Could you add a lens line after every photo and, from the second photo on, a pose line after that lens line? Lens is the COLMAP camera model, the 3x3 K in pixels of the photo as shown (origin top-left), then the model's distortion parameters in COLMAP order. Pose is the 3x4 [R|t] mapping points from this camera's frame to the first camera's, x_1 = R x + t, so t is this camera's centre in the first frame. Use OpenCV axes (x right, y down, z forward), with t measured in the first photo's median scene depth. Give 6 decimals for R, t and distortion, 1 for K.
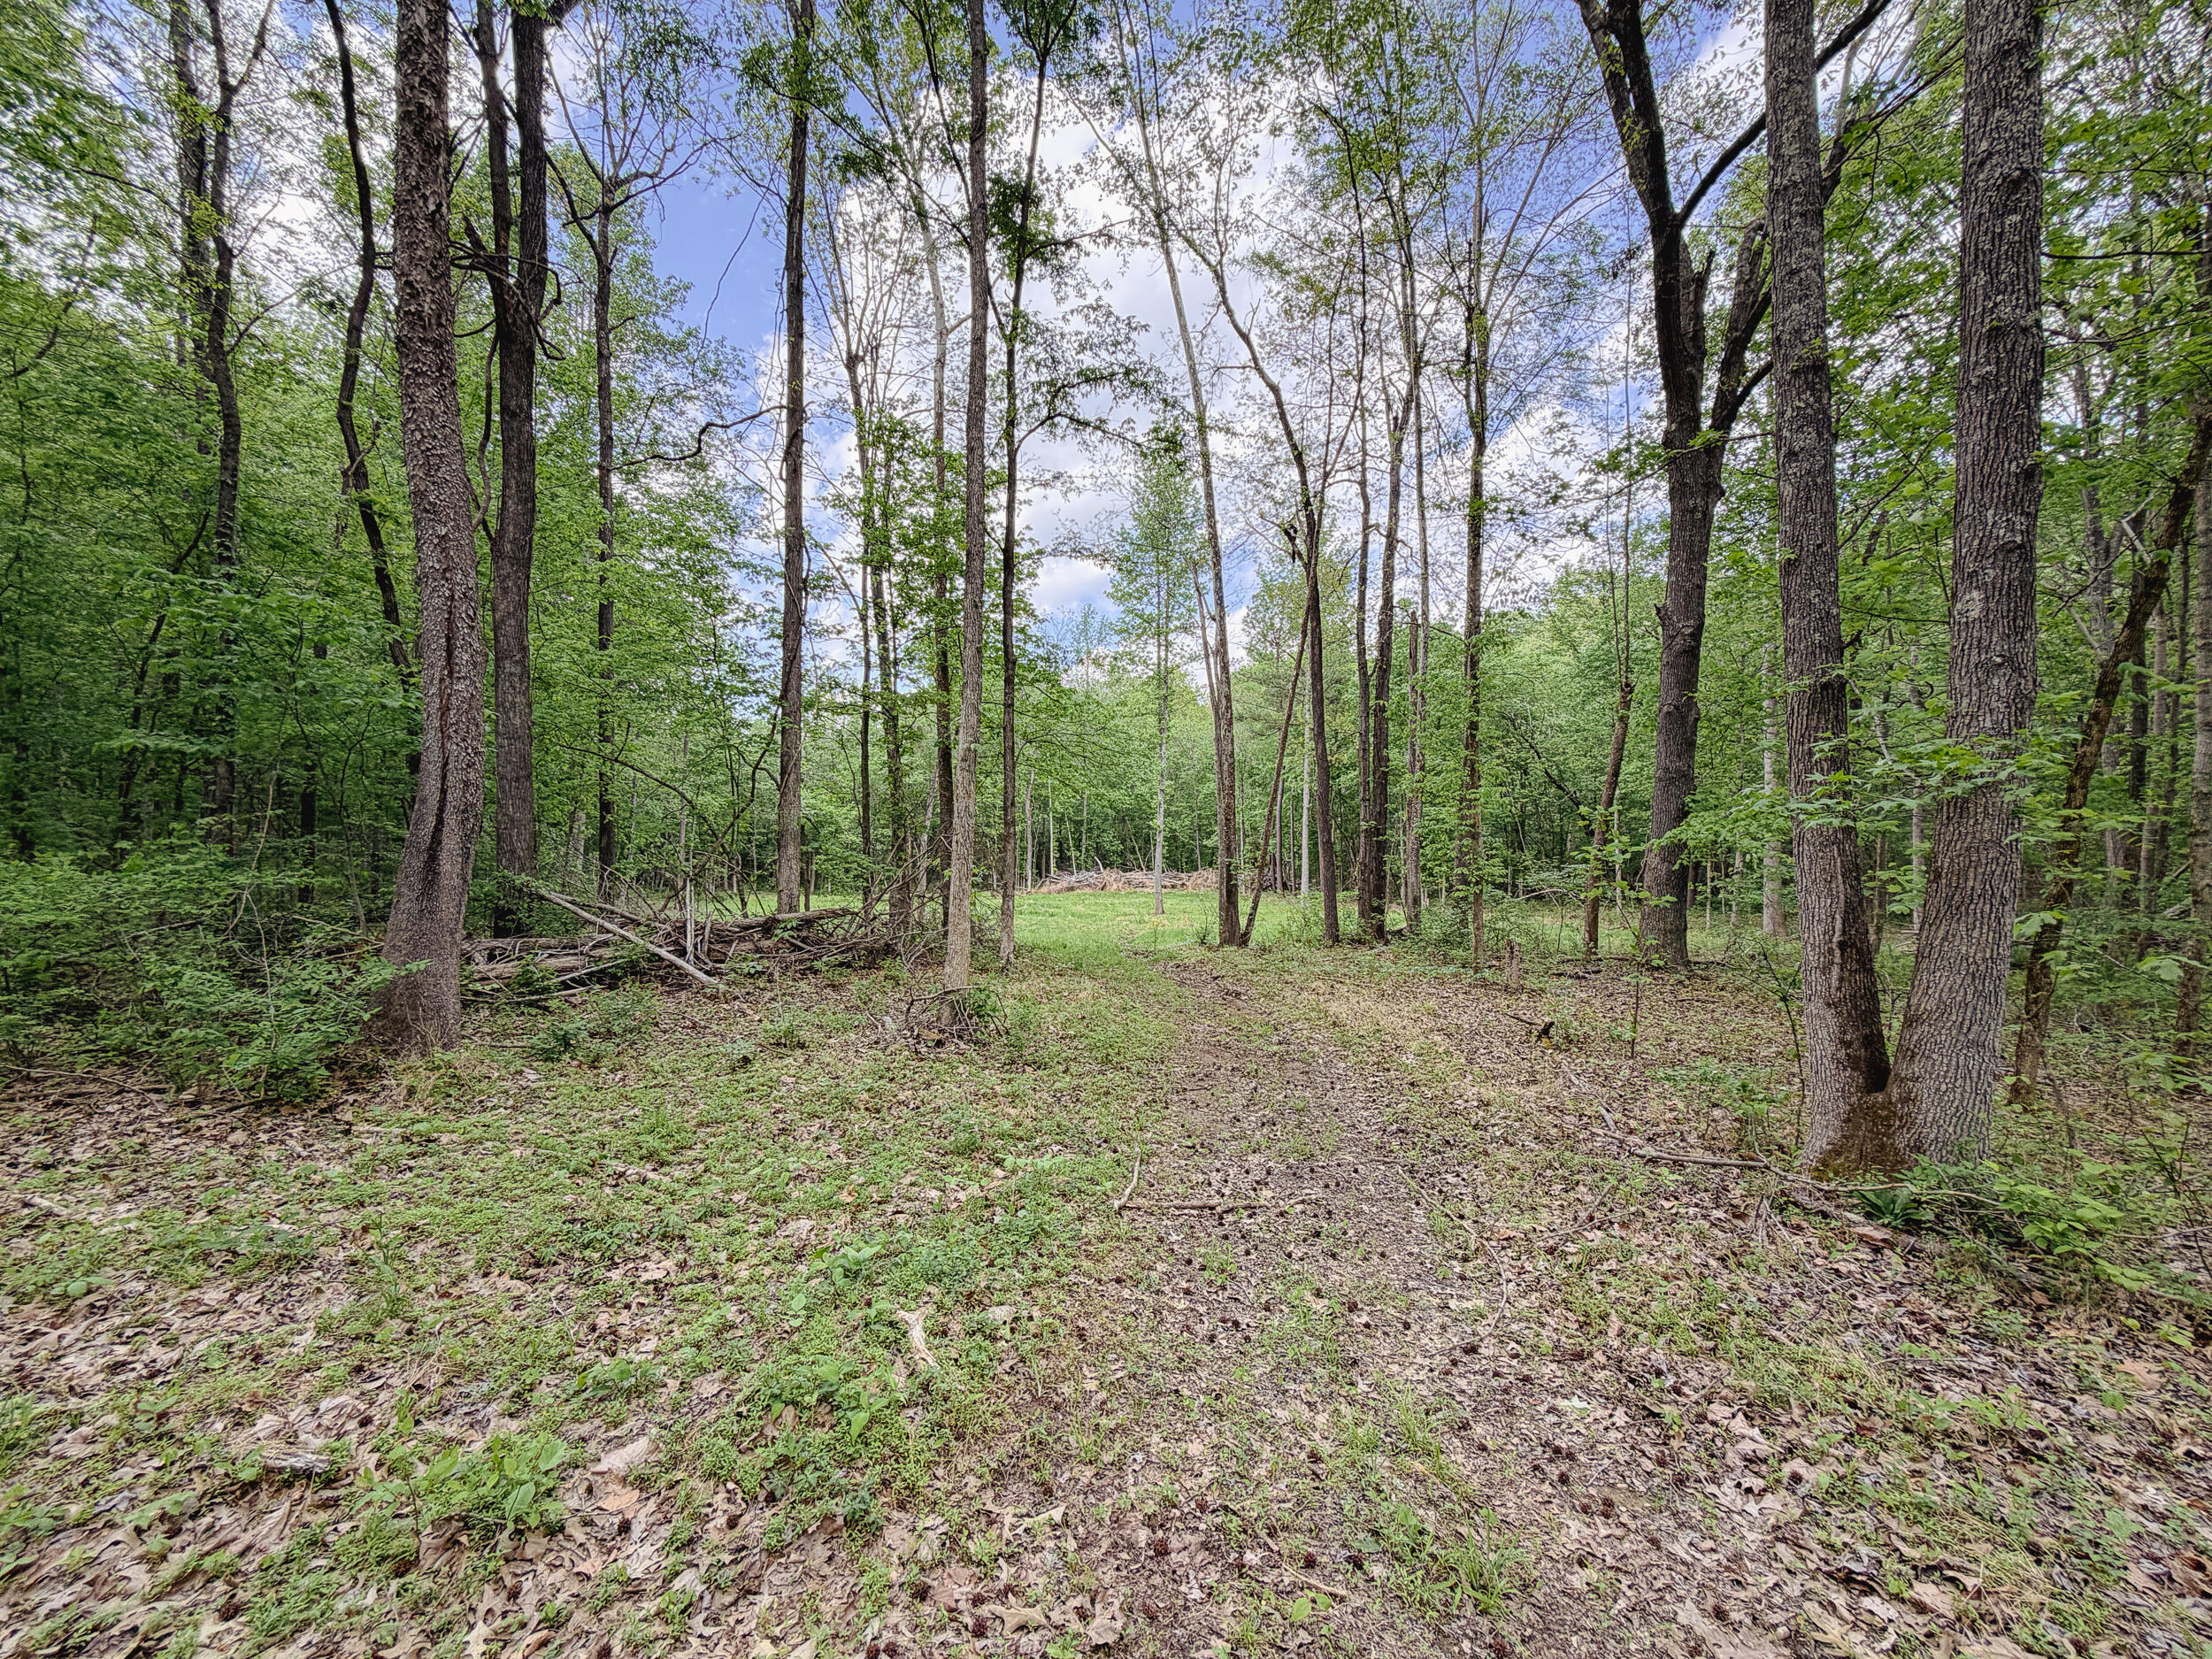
lens RADIAL K [[871.1, 0, 1111.2], [0, 871.1, 829.5], [0, 0, 1]] dist [-0.000476, -0.000505]
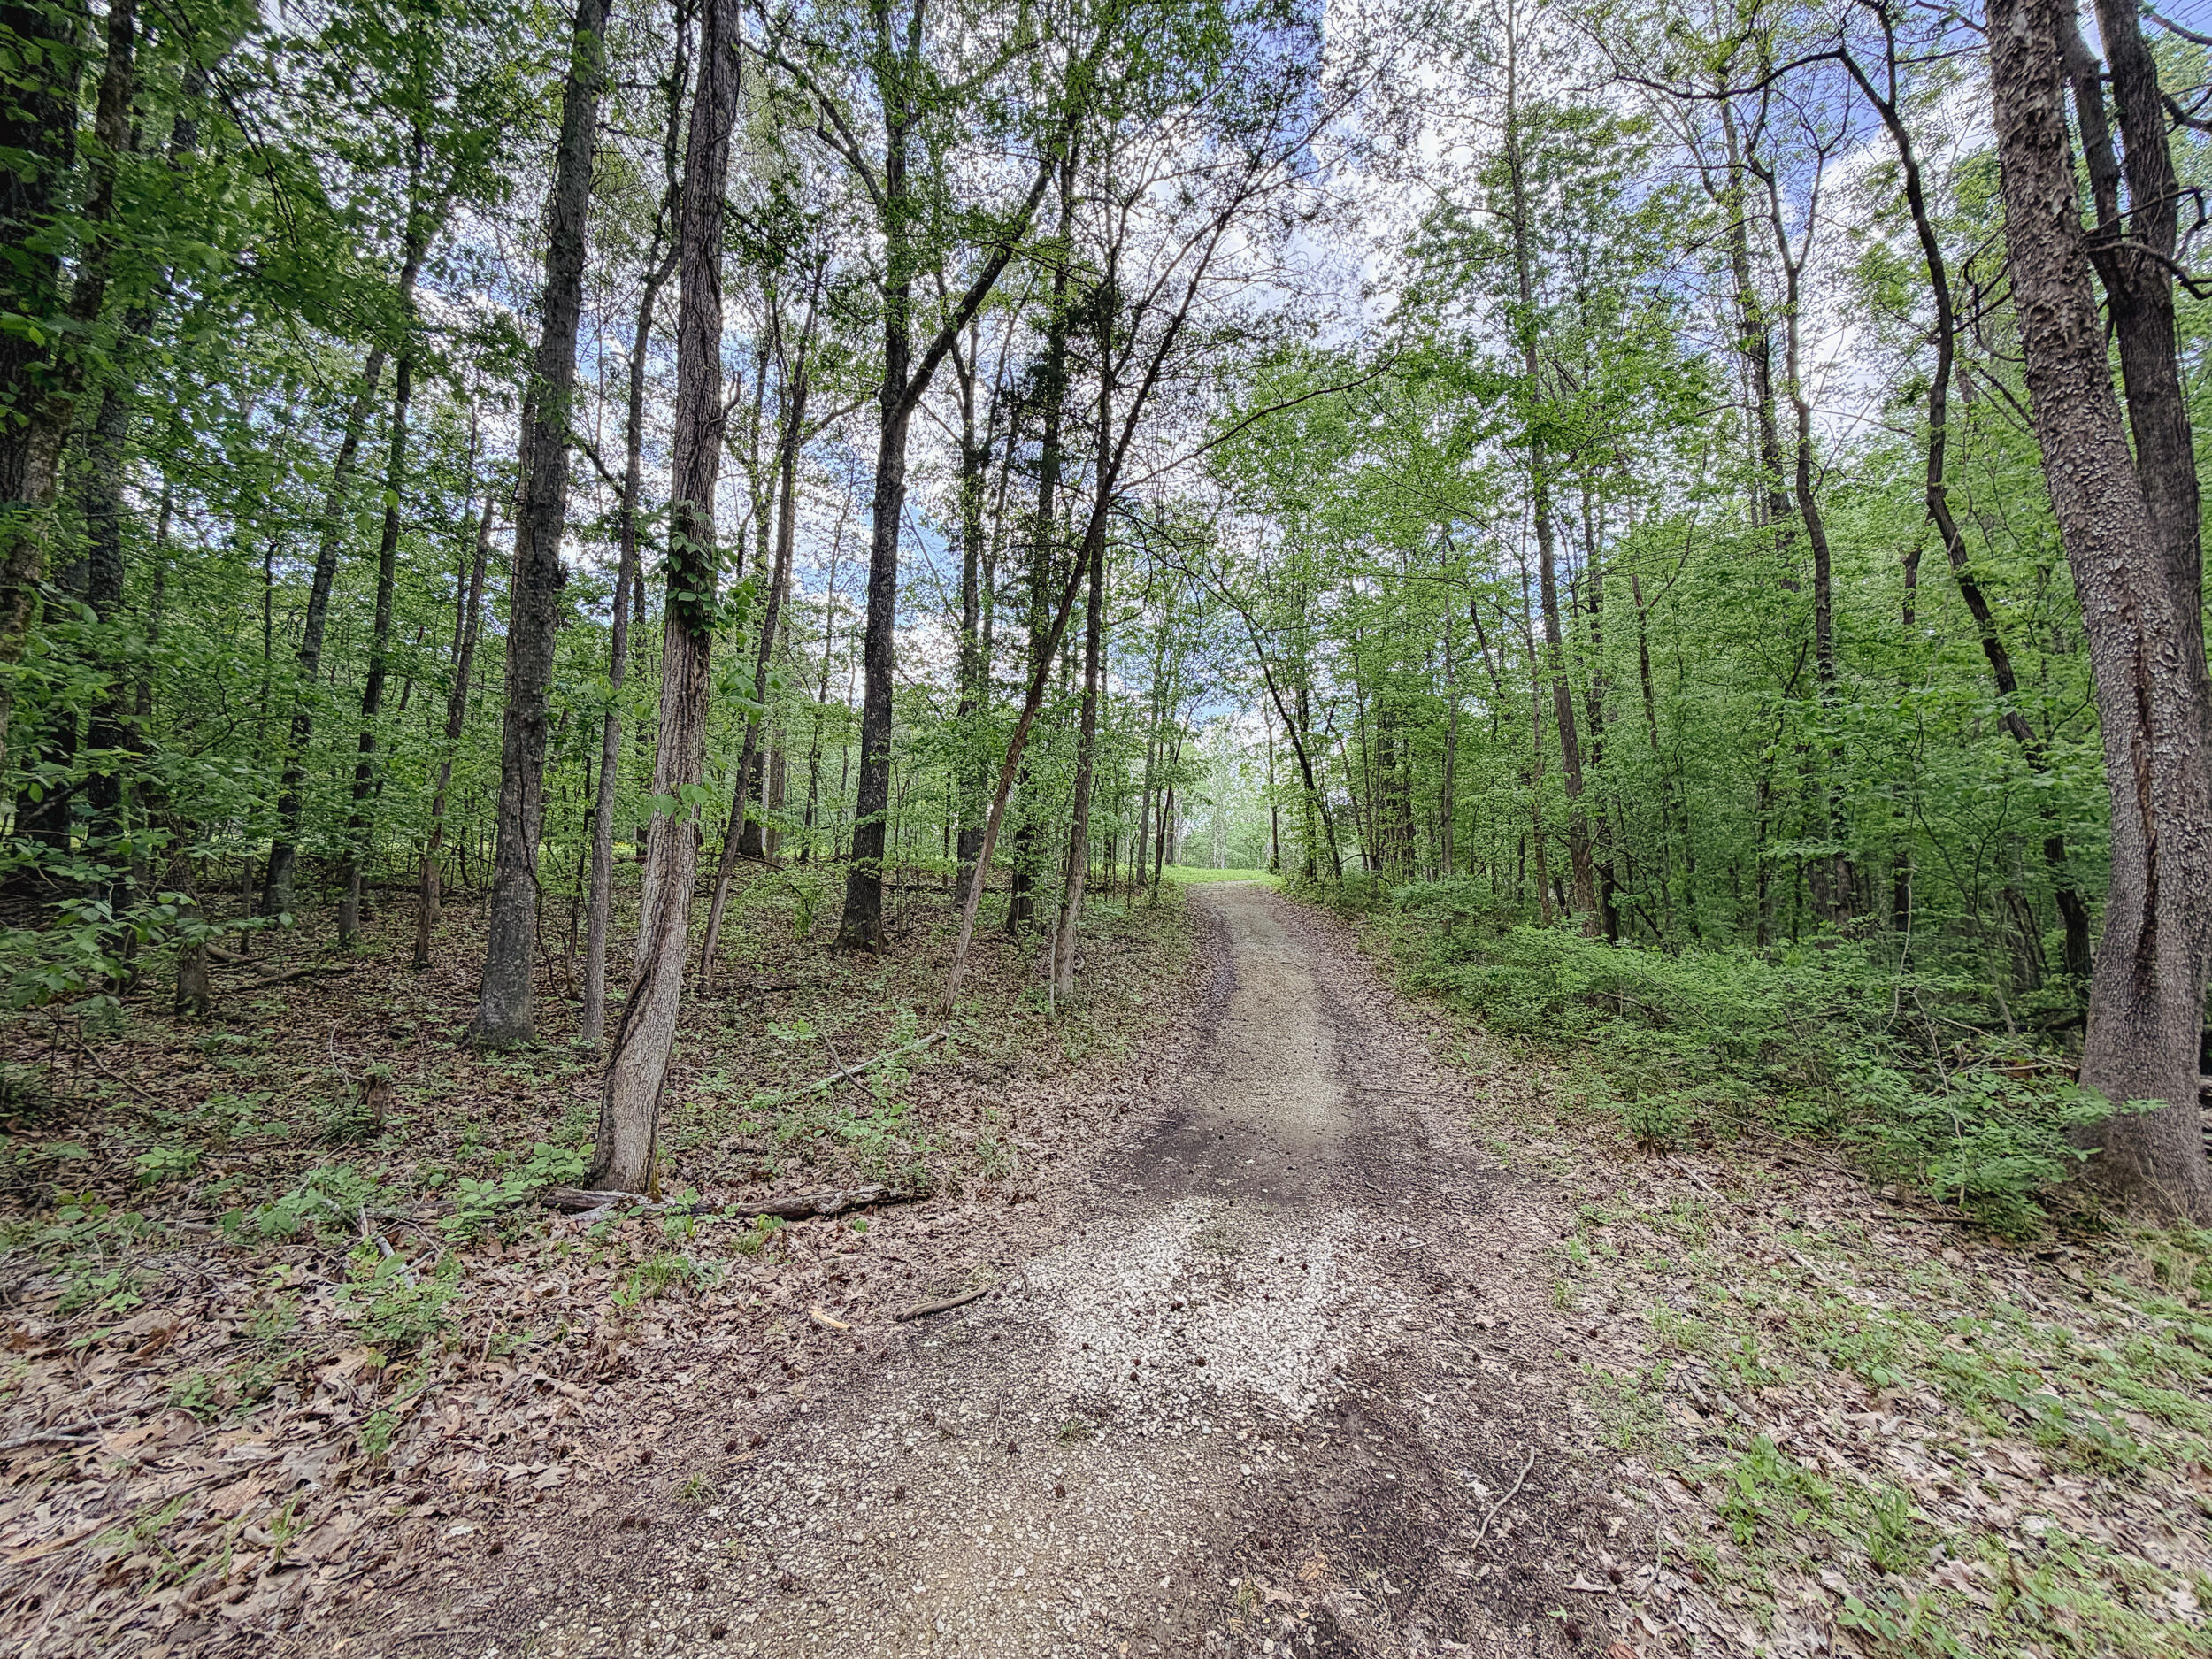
lens RADIAL K [[871.1, 0, 1113.2], [0, 871.1, 829.6], [0, 0, 1]] dist [-0.000476, -0.000505]
pose [[0.118607, -0.100917, -0.987800, -0.116657], [-0.001087, 0.994808, -0.101763, -0.013192], [0.992941, 0.013143, 0.117881, -0.032213]]
